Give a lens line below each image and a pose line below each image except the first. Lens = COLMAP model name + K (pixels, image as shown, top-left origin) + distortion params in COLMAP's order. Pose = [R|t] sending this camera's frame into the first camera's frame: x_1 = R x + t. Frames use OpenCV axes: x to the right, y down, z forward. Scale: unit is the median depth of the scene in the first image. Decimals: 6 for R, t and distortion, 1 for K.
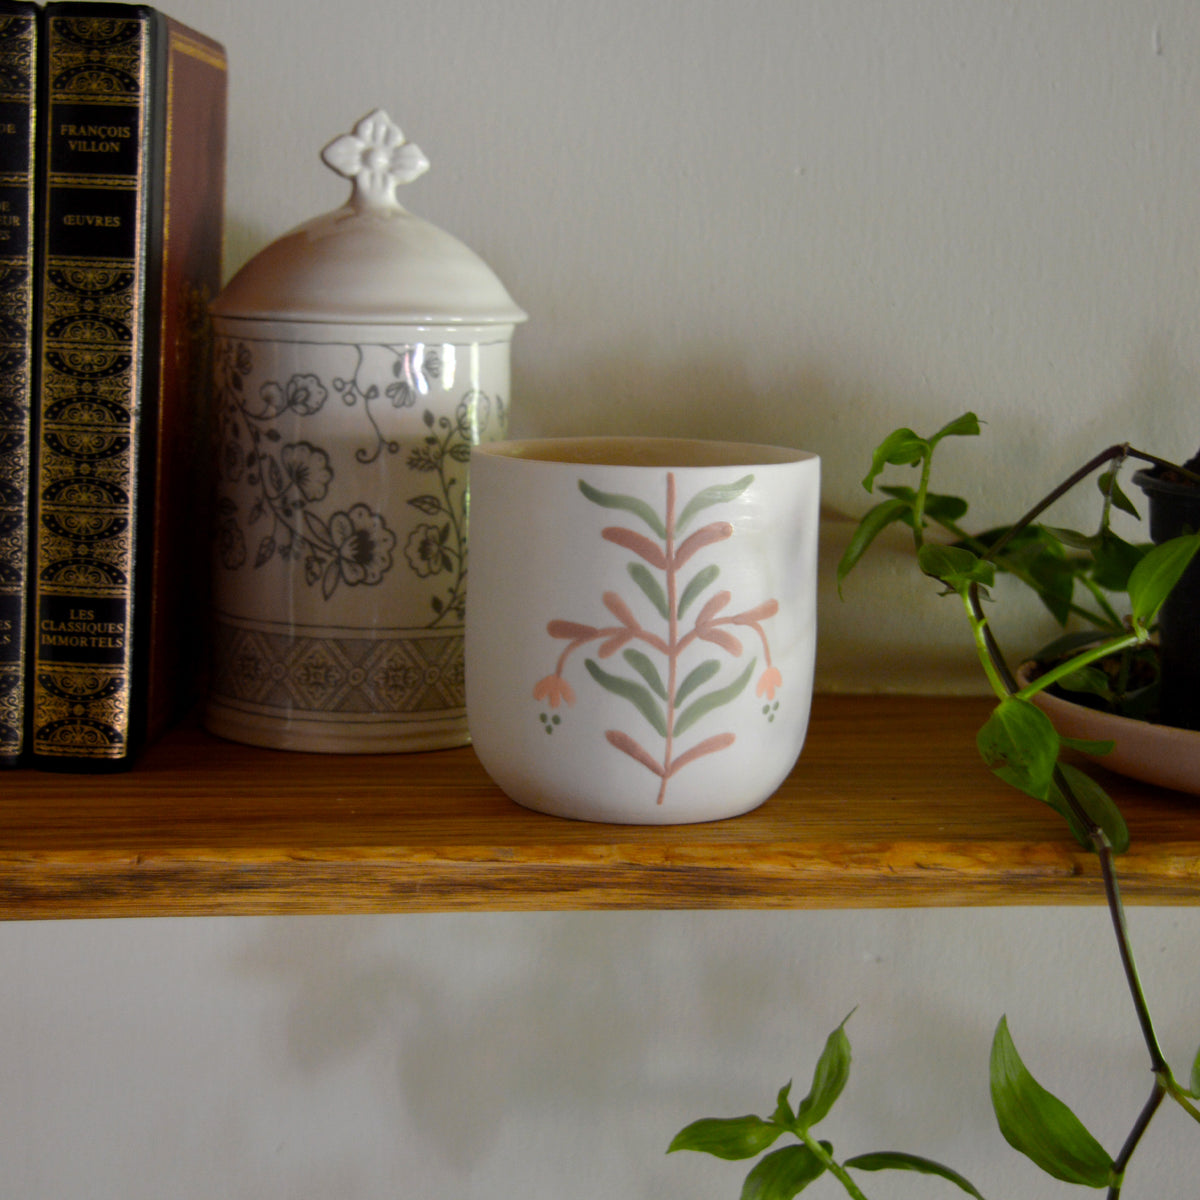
lens RADIAL K [[2472.4, 0, 600.0], [0, 2472.4, 600.0], [0, 0, 1]] dist [-0.041029, -0.068215]
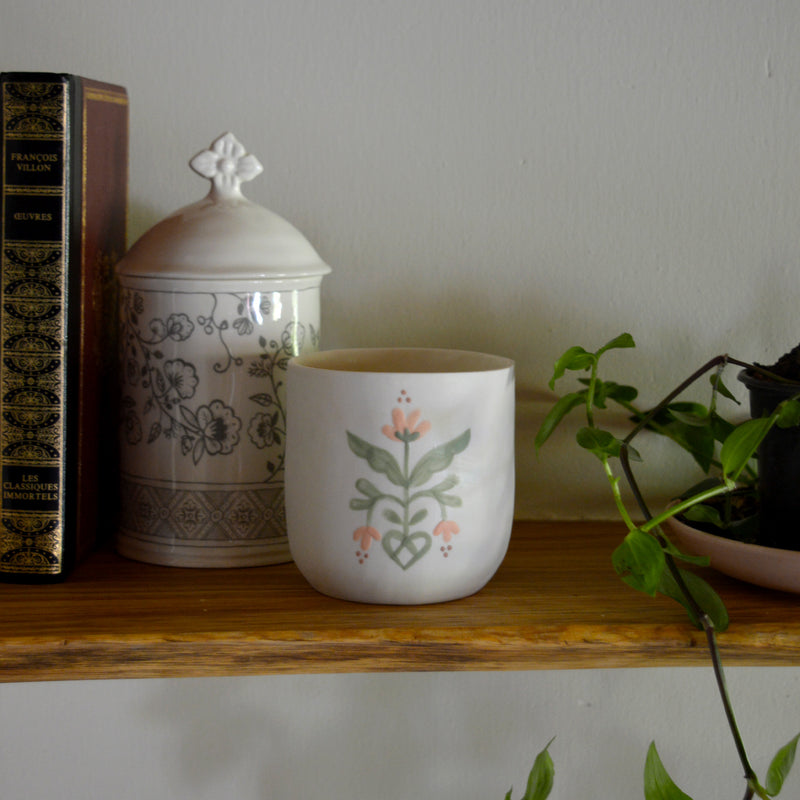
lens RADIAL K [[1899.3, 0, 400.0], [0, 1899.3, 400.0], [0, 0, 1]] dist [-0.003797, -0.105441]
pose [[0.999378, -0.014443, -0.032163, 0.052013], [0.013905, 0.999761, -0.016879, -0.018973], [0.032399, 0.016421, 0.999340, -0.145057]]
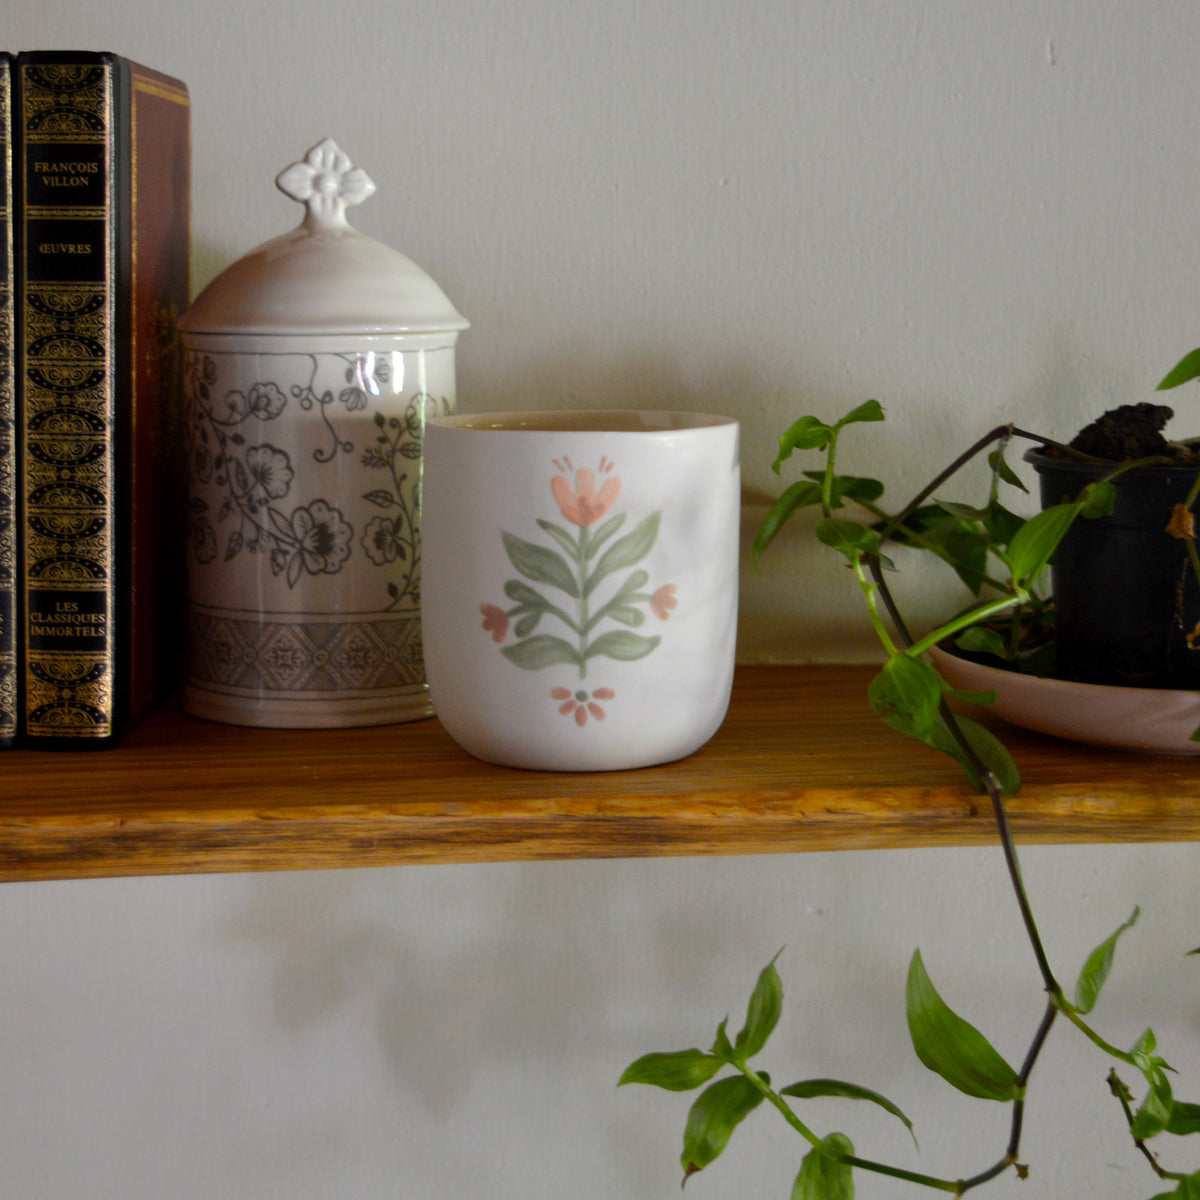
lens RADIAL K [[2472.4, 0, 600.0], [0, 2472.4, 600.0], [0, 0, 1]] dist [-0.041029, -0.068215]
pose [[0.999585, -0.028614, -0.003292, 0.030989], [0.028607, 0.999588, -0.002237, 0.012060], [0.003355, 0.002142, 0.999992, -0.097890]]
